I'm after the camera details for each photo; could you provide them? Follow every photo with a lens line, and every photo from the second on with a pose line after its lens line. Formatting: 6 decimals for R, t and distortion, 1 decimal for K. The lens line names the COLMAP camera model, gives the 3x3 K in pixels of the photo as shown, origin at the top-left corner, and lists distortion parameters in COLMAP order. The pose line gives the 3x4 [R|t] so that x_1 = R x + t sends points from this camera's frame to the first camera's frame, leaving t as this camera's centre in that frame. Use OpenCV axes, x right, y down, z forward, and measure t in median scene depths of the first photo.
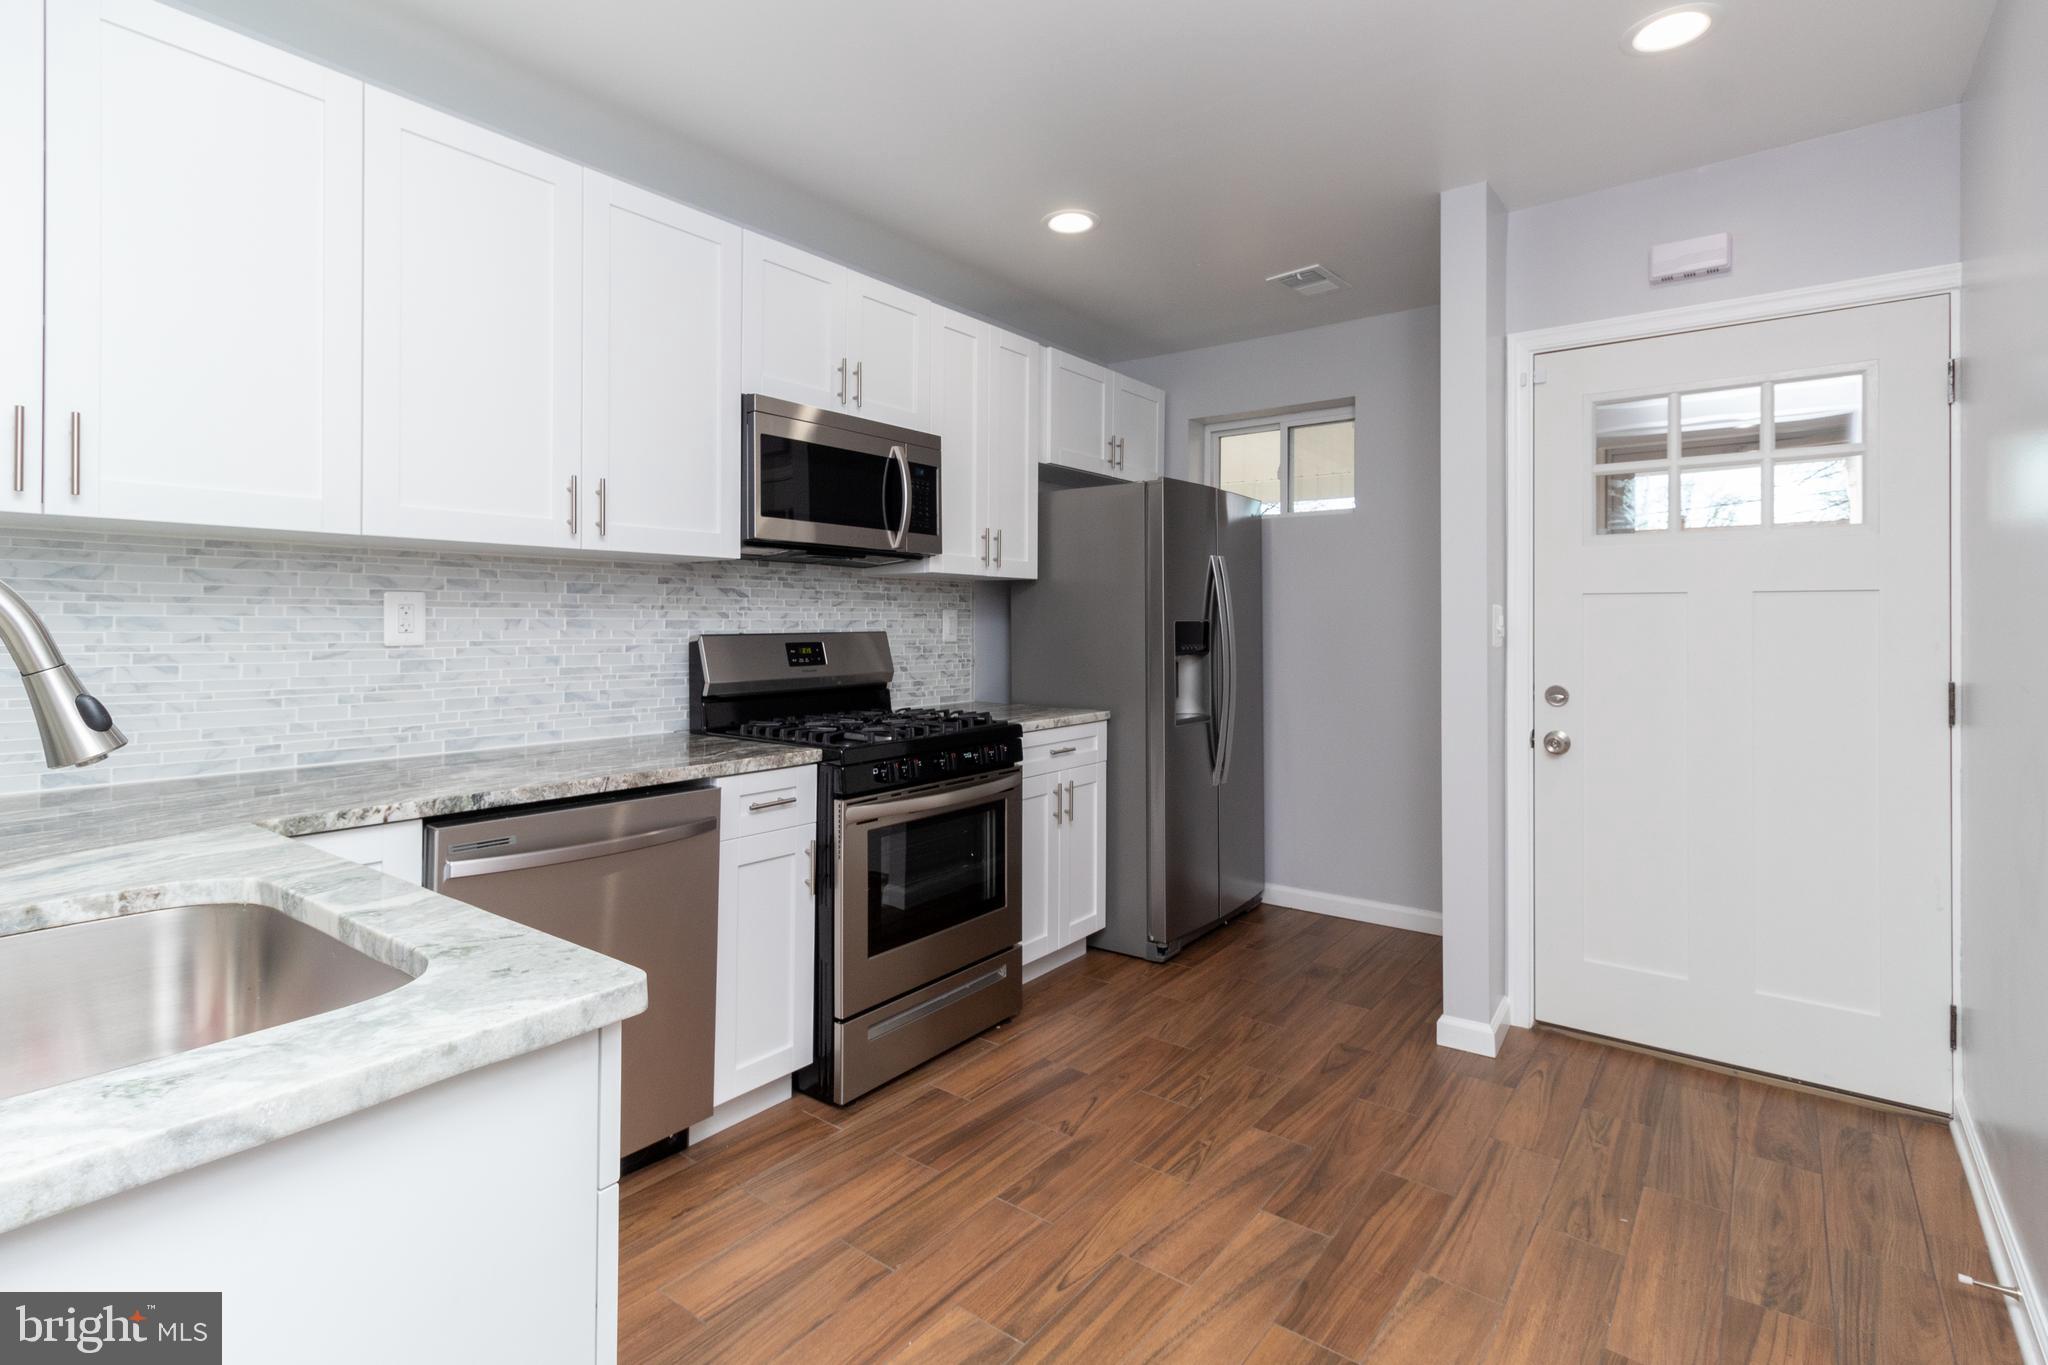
lens RADIAL K [[976.1, 0, 977.9], [0, 976.1, 606.0], [0, 0, 1]] dist [0.002561, -0.001740]
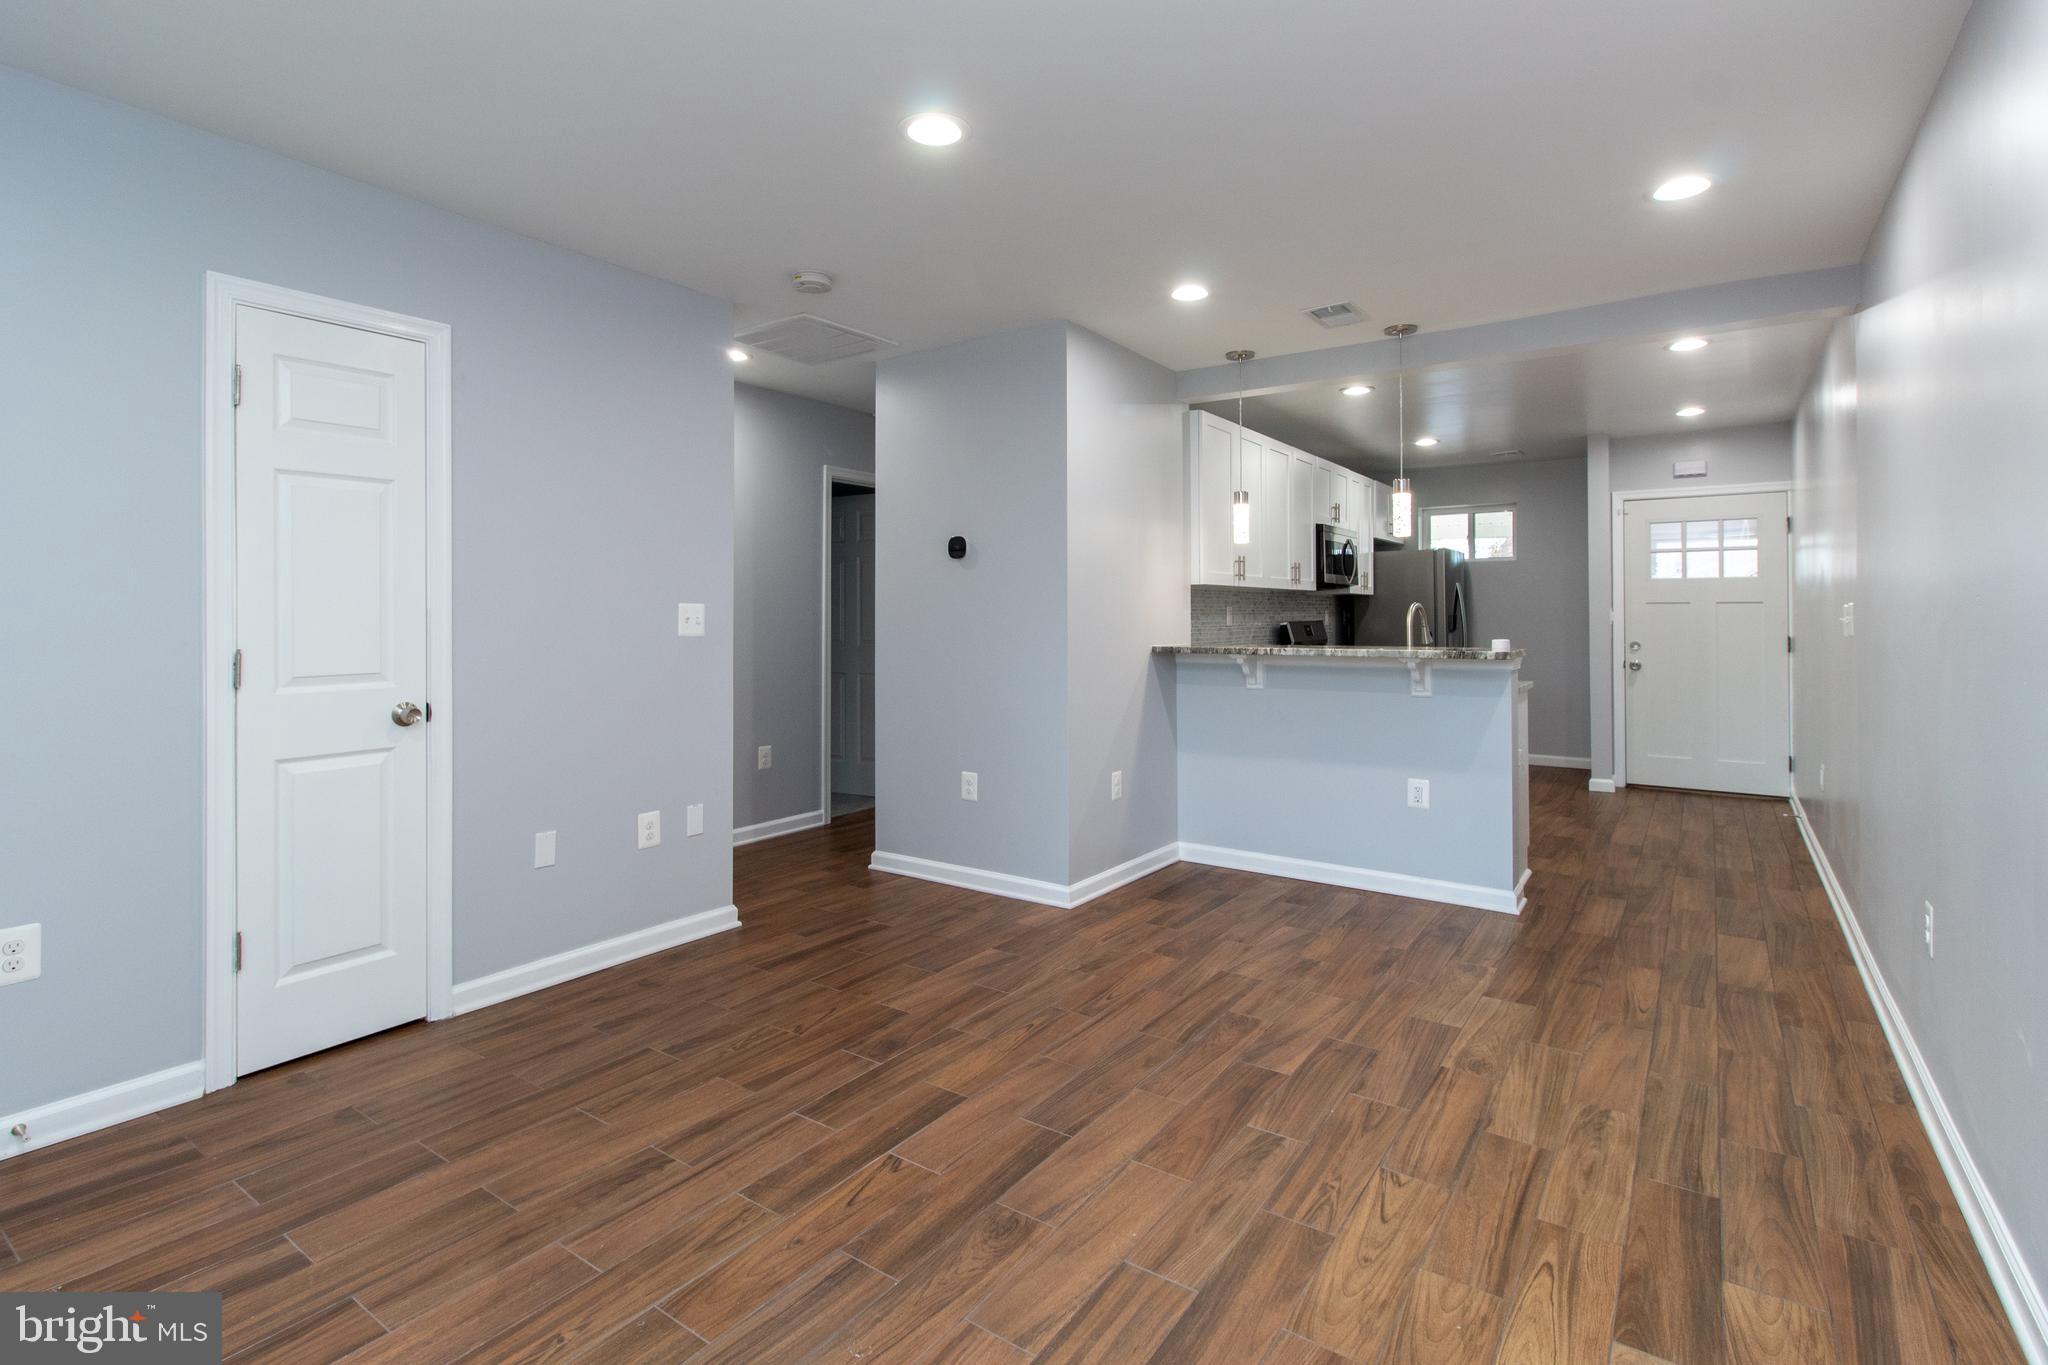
lens RADIAL K [[976.1, 0, 1002.6], [0, 976.1, 593.7], [0, 0, 1]] dist [0.002561, -0.001740]
pose [[0.999808, -0.003116, 0.019358, -1.017729], [0.003443, 0.999851, -0.016890, 0.001292], [-0.019303, 0.016953, 0.999670, -1.381739]]
